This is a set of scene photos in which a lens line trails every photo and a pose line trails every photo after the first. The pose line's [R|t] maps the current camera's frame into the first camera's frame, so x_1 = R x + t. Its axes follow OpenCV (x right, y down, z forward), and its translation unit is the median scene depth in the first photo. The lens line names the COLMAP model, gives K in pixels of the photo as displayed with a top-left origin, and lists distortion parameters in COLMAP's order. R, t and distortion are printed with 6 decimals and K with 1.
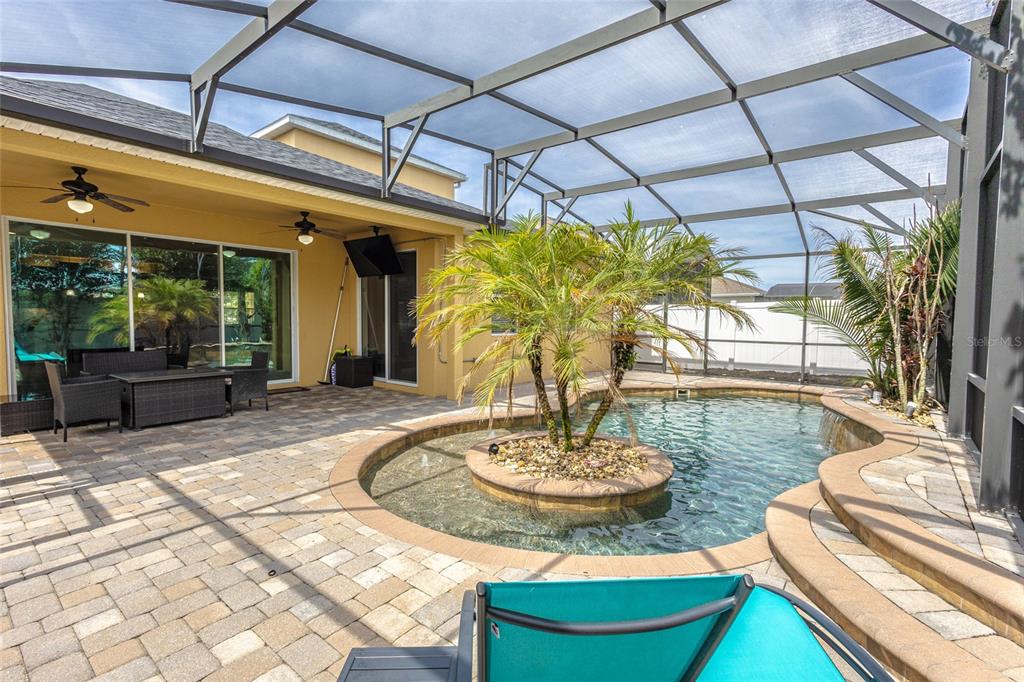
lens RADIAL K [[467.5, 0, 513.8], [0, 467.5, 341.8], [0, 0, 1]] dist [0.010722, -0.011590]
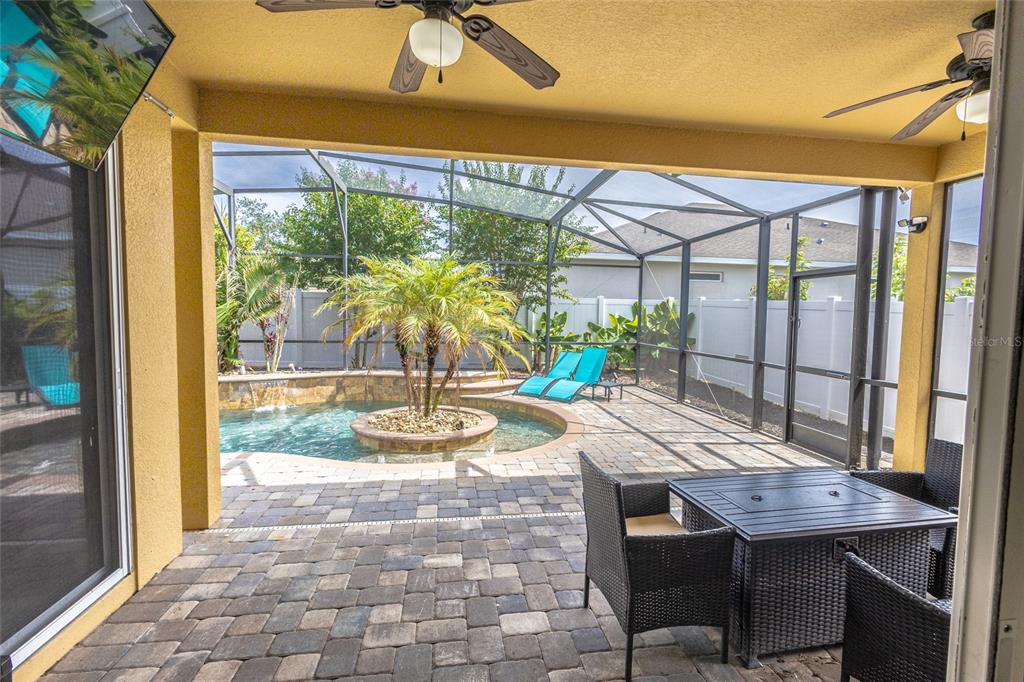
lens RADIAL K [[467.5, 0, 513.8], [0, 467.5, 341.8], [0, 0, 1]] dist [0.010722, -0.011590]
pose [[-0.735393, -0.067341, 0.674286, -1.141931], [0.008105, 0.994105, 0.108121, -0.159256], [-0.677592, 0.084977, -0.730512, 2.048773]]
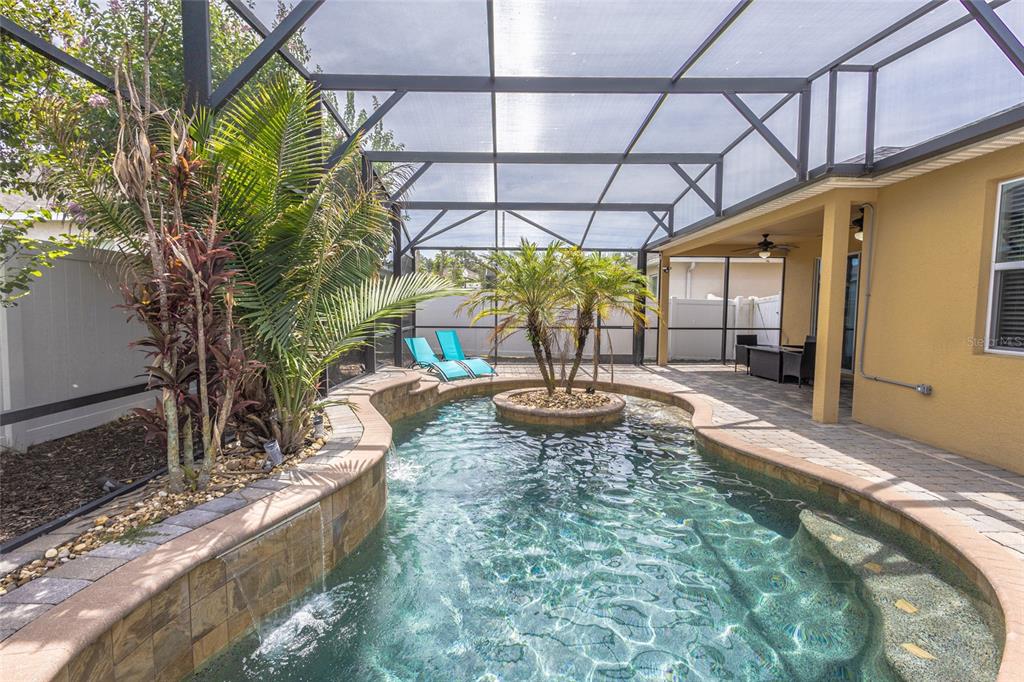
lens RADIAL K [[467.5, 0, 513.8], [0, 467.5, 341.8], [0, 0, 1]] dist [0.010722, -0.011590]
pose [[-0.771501, 0.026440, -0.635679, 1.274022], [-0.051715, 0.993224, 0.104076, -0.107221], [0.634123, 0.113169, -0.764906, 2.283038]]
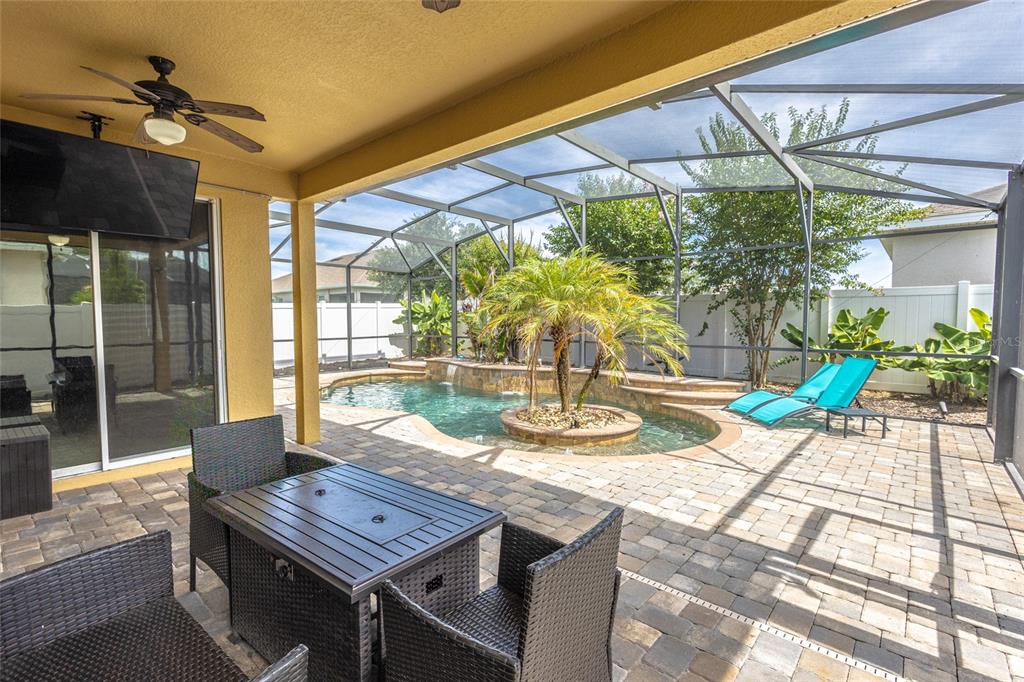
lens RADIAL K [[472.0, 0, 517.7], [0, 472.0, 343.2], [0, 0, 1]] dist [0.007898, -0.000990]
pose [[0.043316, -0.065266, 0.996927, -1.477584], [0.051767, 0.996670, 0.063000, -0.089895], [-0.997719, 0.048879, 0.046550, 1.215201]]
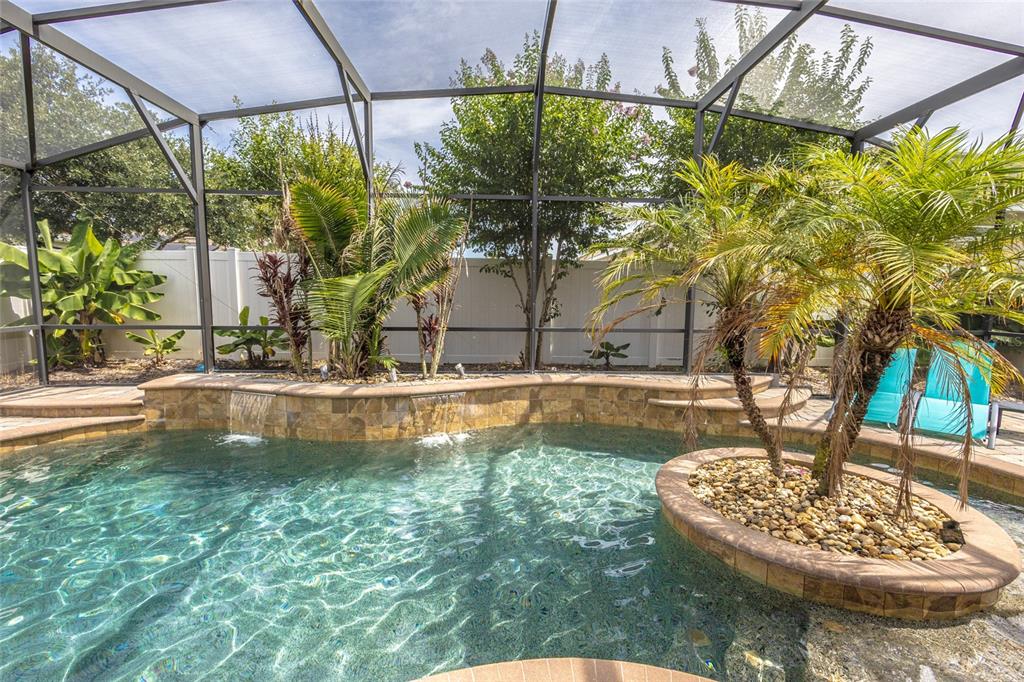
lens RADIAL K [[472.0, 0, 517.7], [0, 472.0, 343.2], [0, 0, 1]] dist [0.007898, -0.000990]
pose [[-0.651378, -0.101823, 0.751891, -0.155459], [0.020495, 0.988232, 0.151584, -0.107556], [-0.758477, 0.114149, -0.641625, 1.946001]]
